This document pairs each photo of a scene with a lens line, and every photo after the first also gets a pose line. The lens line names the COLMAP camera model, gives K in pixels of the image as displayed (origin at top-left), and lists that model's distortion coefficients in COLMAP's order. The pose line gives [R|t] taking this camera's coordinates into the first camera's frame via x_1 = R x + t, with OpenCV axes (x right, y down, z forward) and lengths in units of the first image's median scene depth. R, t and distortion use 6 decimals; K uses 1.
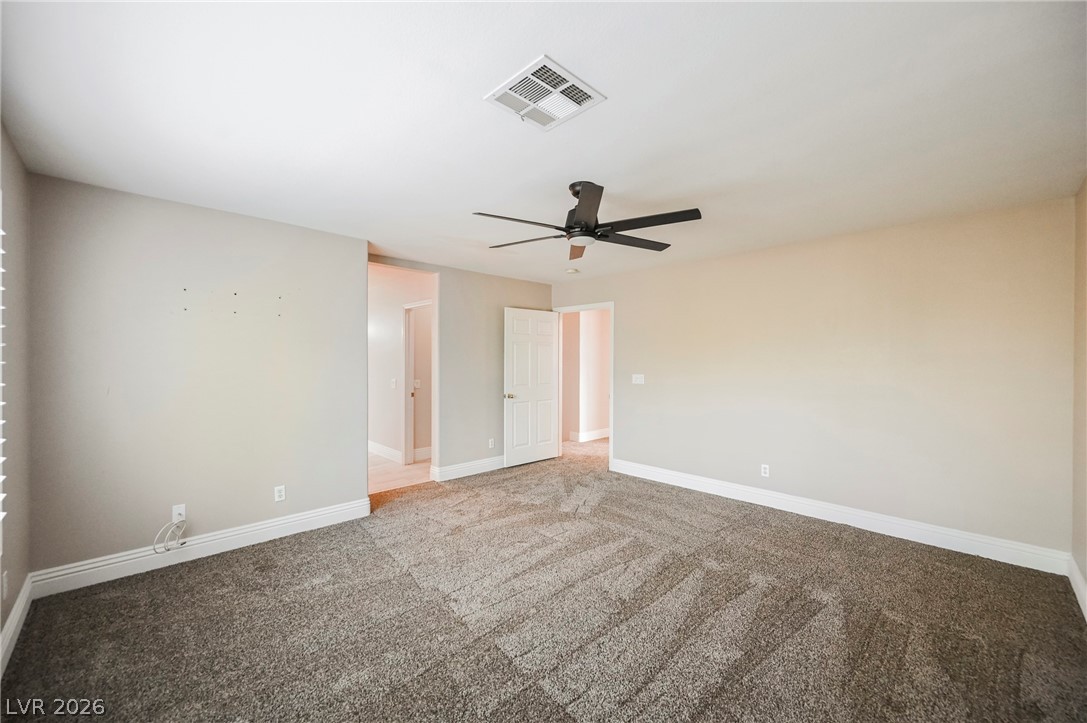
lens RADIAL K [[427.5, 0, 544.0], [0, 427.5, 359.1], [0, 0, 1]] dist [-0.000896, -0.000425]
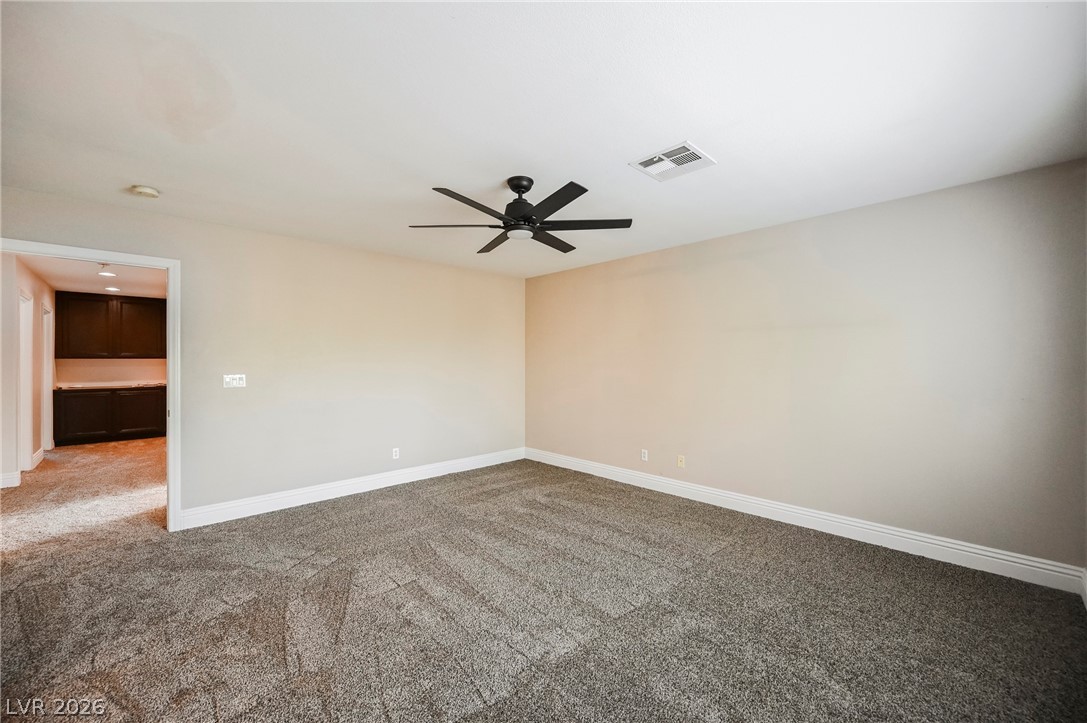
lens RADIAL K [[427.5, 0, 544.0], [0, 427.5, 361.3], [0, 0, 1]] dist [-0.000896, -0.000425]
pose [[0.005616, -0.005001, 0.999972, -0.600134], [-0.003711, 0.999981, 0.005022, 0.010720], [-0.999977, -0.003740, 0.005597, 0.599614]]
